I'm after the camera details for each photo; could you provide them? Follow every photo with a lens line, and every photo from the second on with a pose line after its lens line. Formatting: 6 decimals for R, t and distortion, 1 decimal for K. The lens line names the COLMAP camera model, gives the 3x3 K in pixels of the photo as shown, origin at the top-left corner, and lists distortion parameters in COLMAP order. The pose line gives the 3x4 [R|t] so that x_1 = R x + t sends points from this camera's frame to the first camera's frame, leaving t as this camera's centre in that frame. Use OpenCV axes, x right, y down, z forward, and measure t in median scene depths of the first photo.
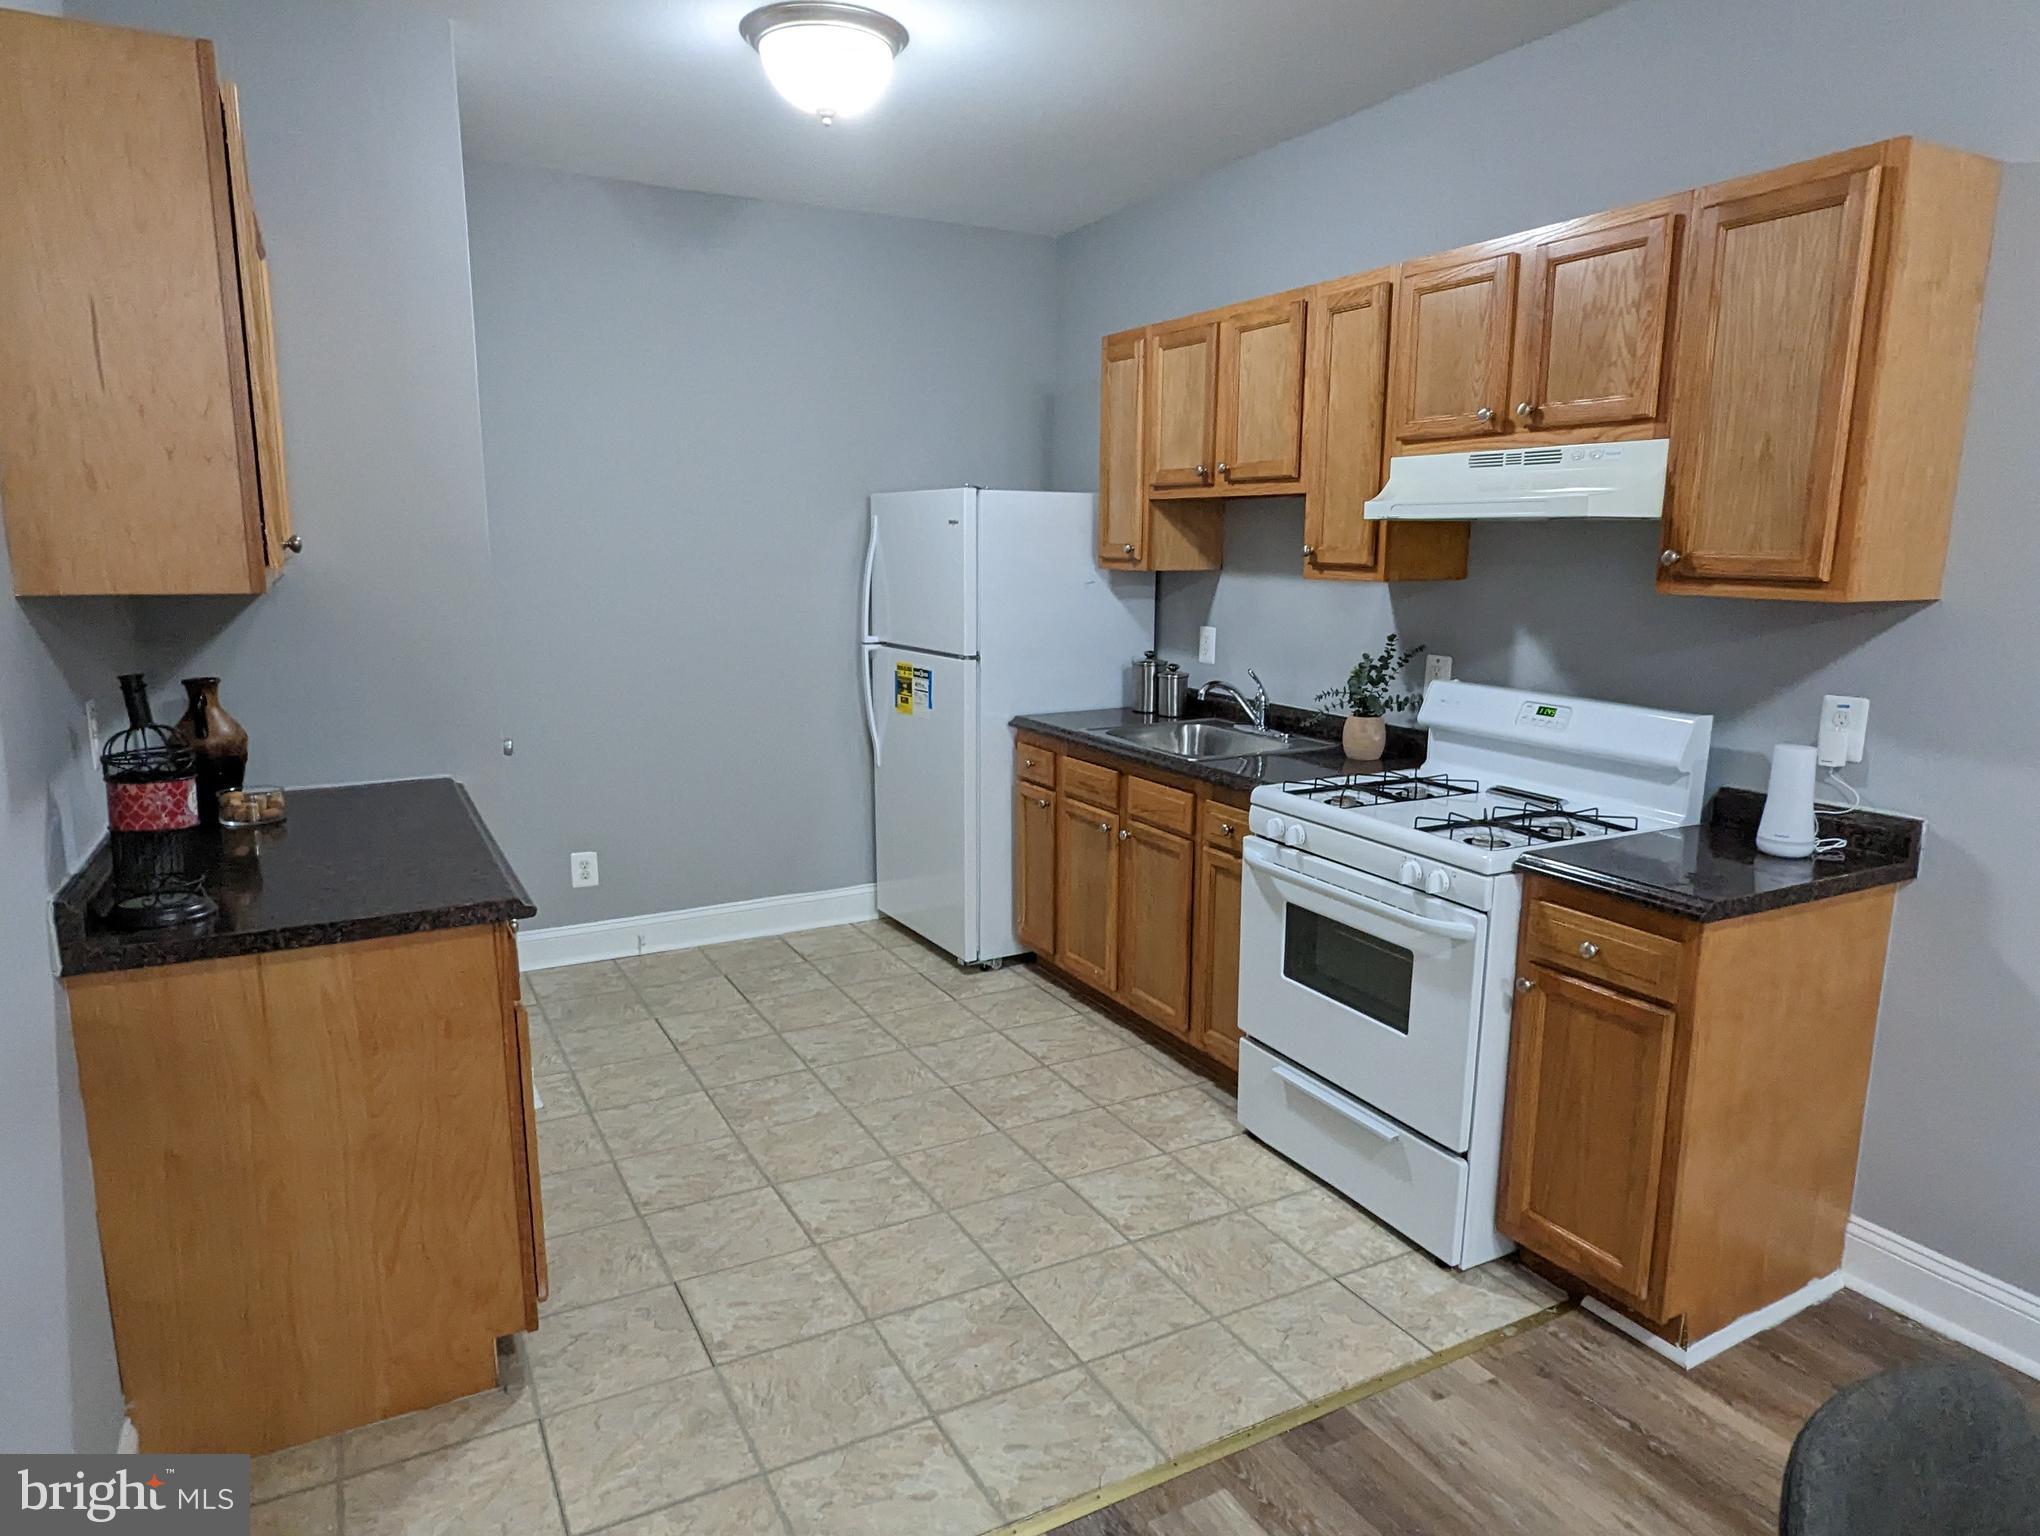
lens RADIAL K [[1276.1, 0, 1029.2], [0, 1276.1, 788.0], [0, 0, 1]] dist [0.002216, -0.000453]
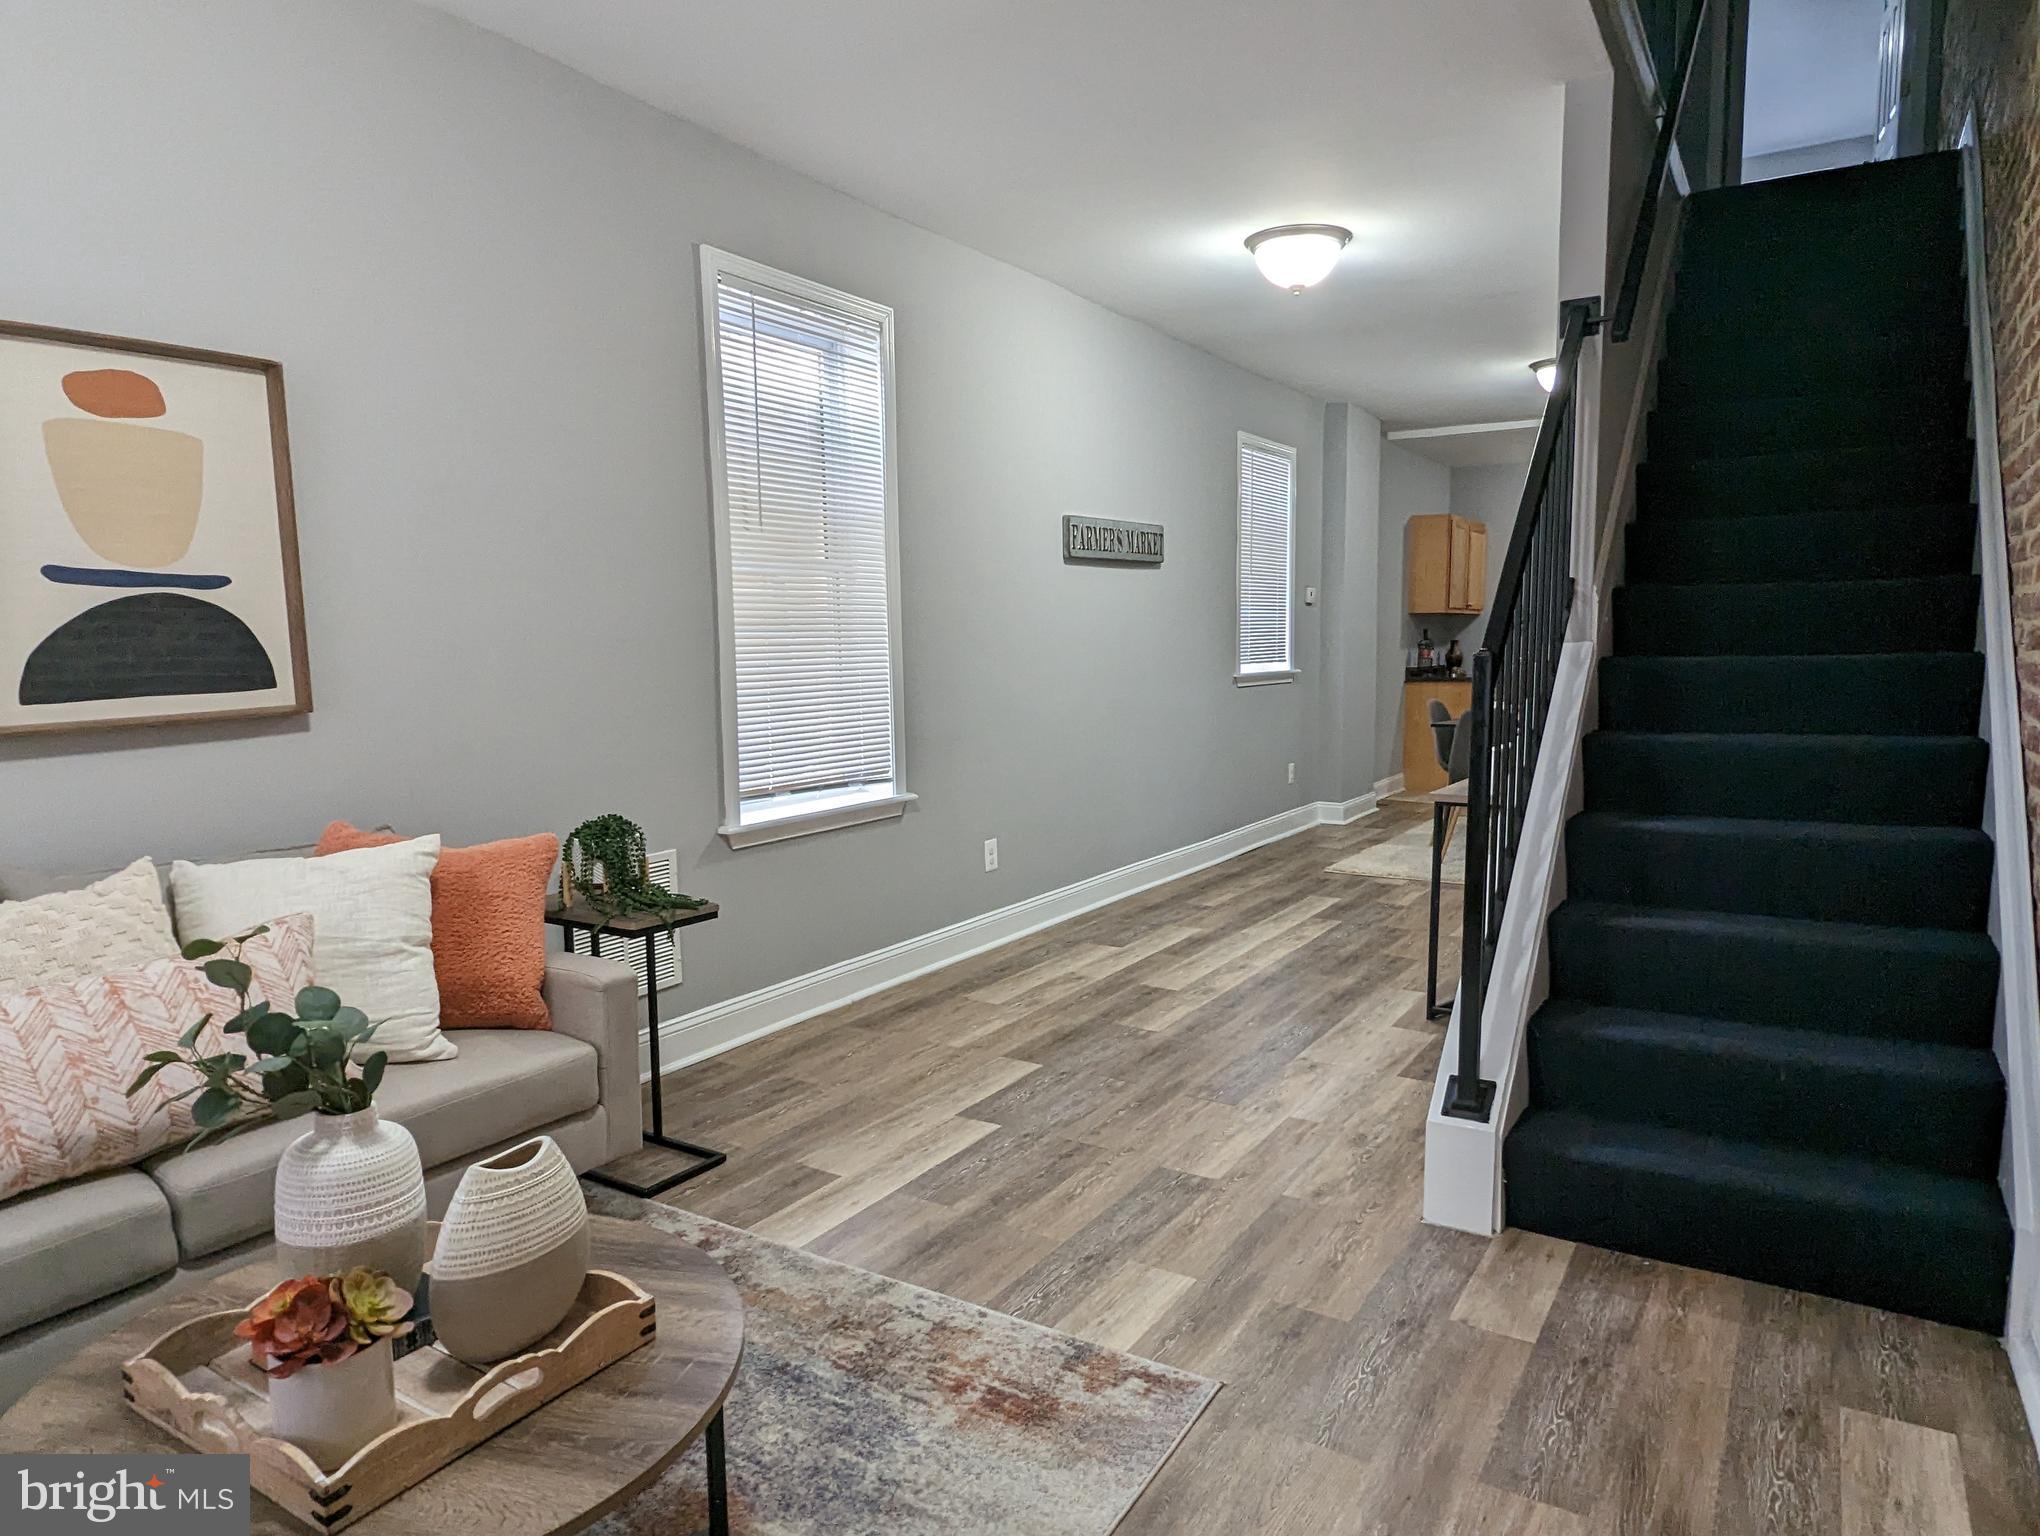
lens RADIAL K [[1276.1, 0, 1019.5], [0, 1276.1, 793.3], [0, 0, 1]] dist [0.002216, -0.000453]
pose [[0.495479, 0.094095, -0.863508, 1.994629], [-0.151440, 0.988248, 0.020792, 0.471212], [0.855316, 0.120468, 0.503906, -1.945680]]
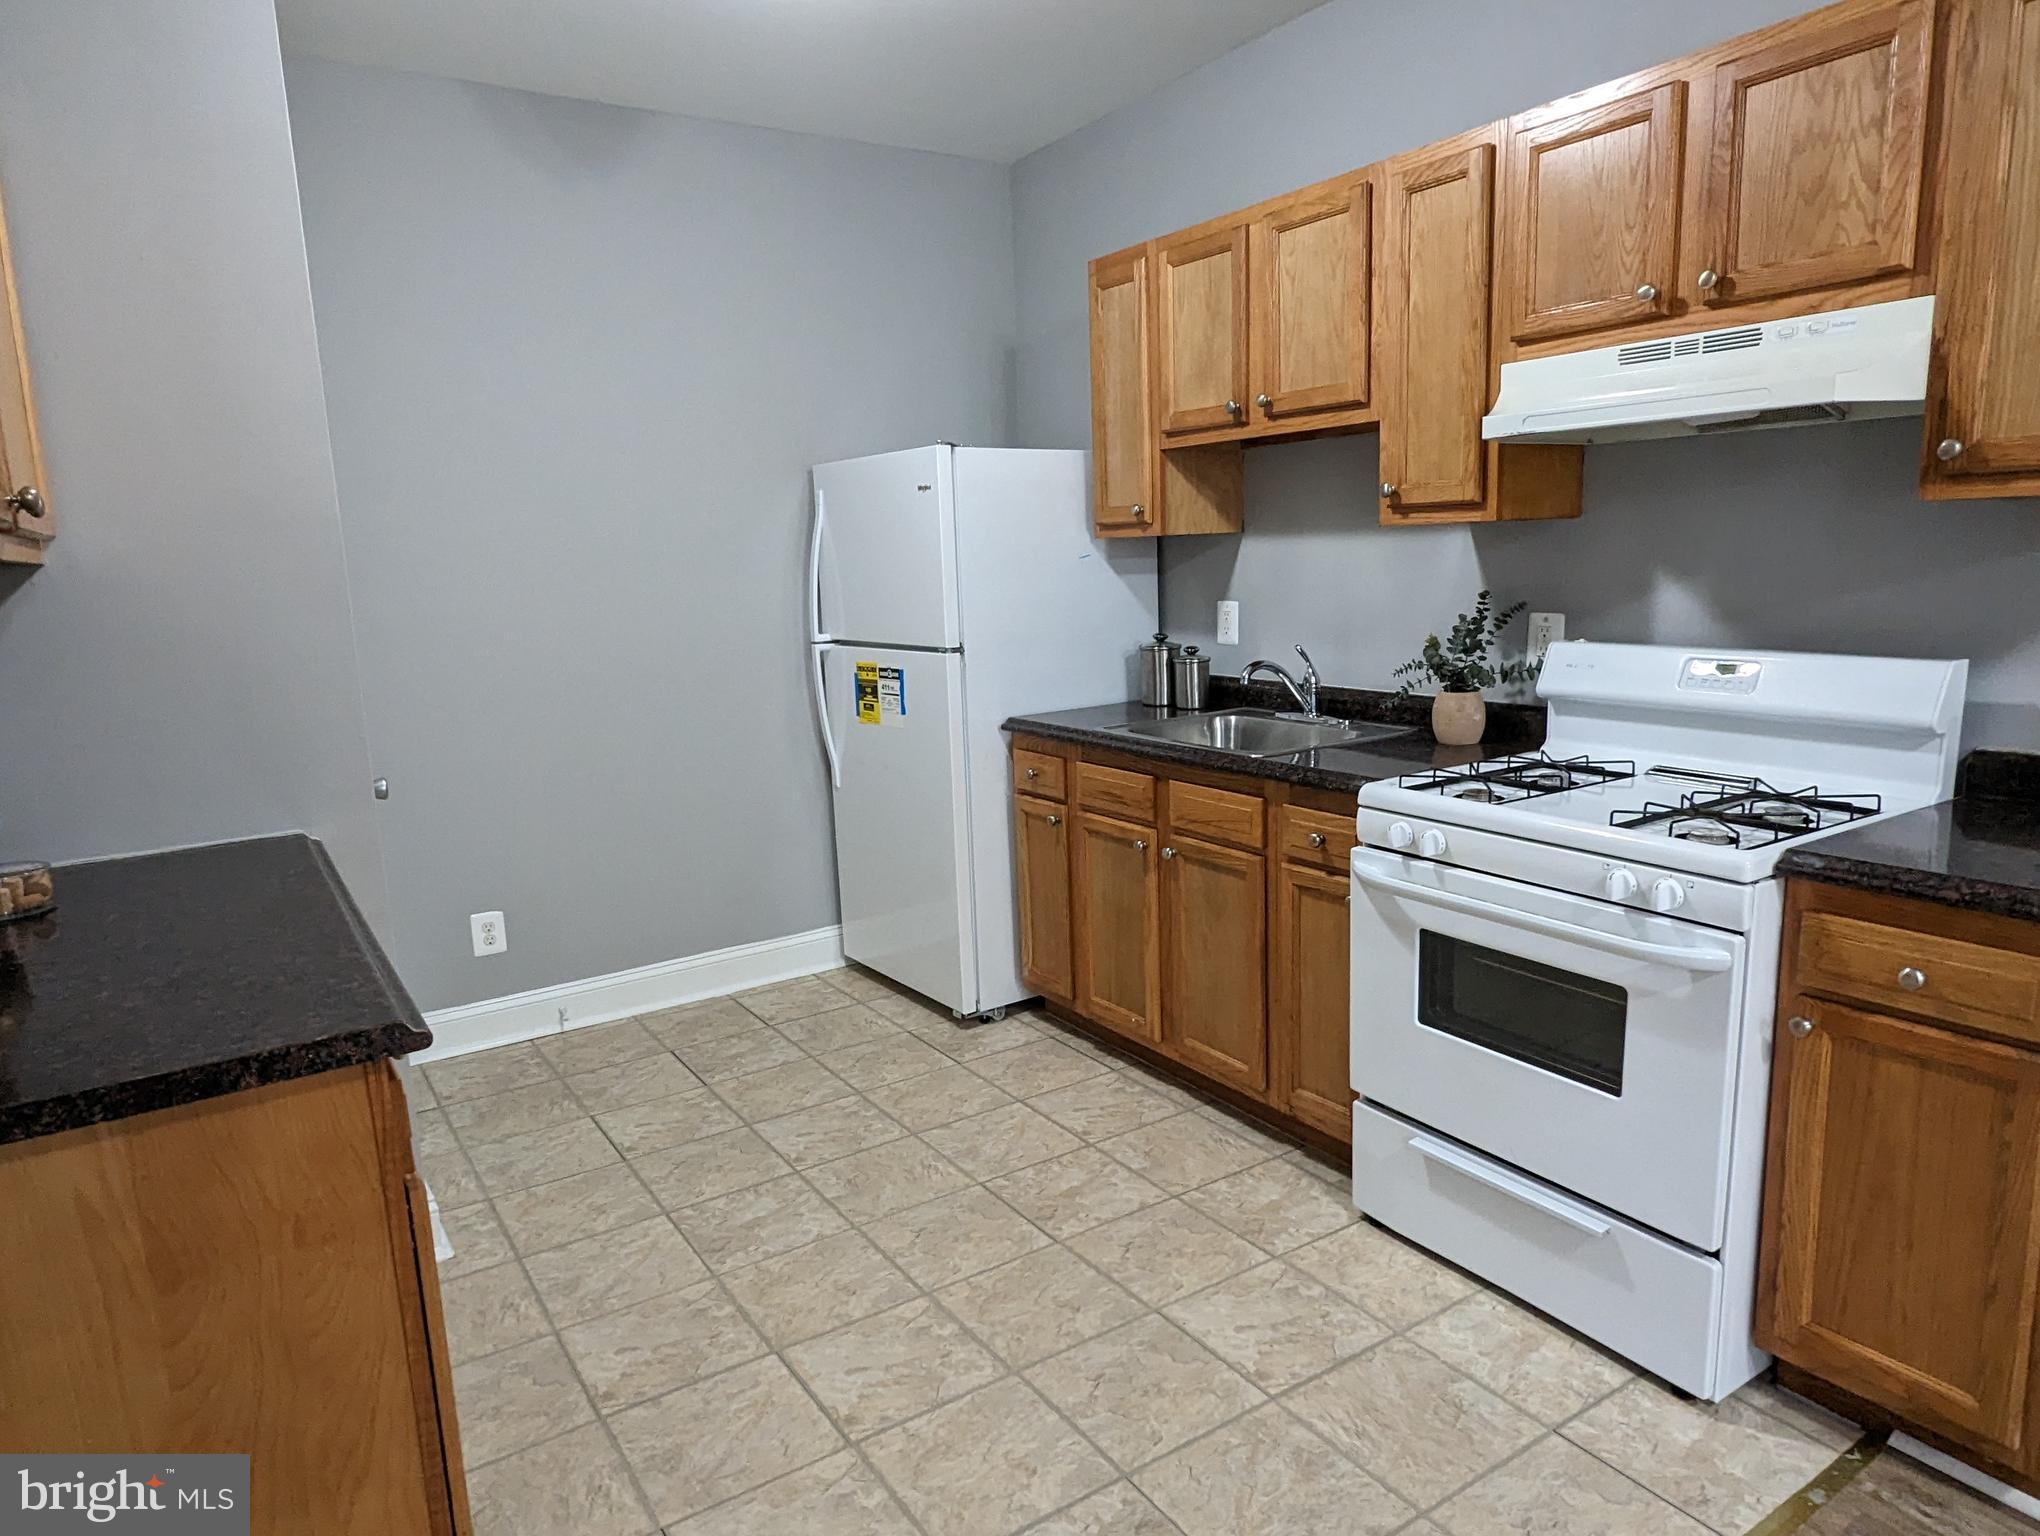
lens RADIAL K [[1276.1, 0, 1030.6], [0, 1276.1, 788.0], [0, 0, 1]] dist [0.002216, -0.000453]
pose [[0.995411, -0.056861, 0.076970, -0.092578], [0.057593, 0.998313, -0.007321, -0.004902], [-0.076424, 0.011720, 0.997007, 0.240903]]
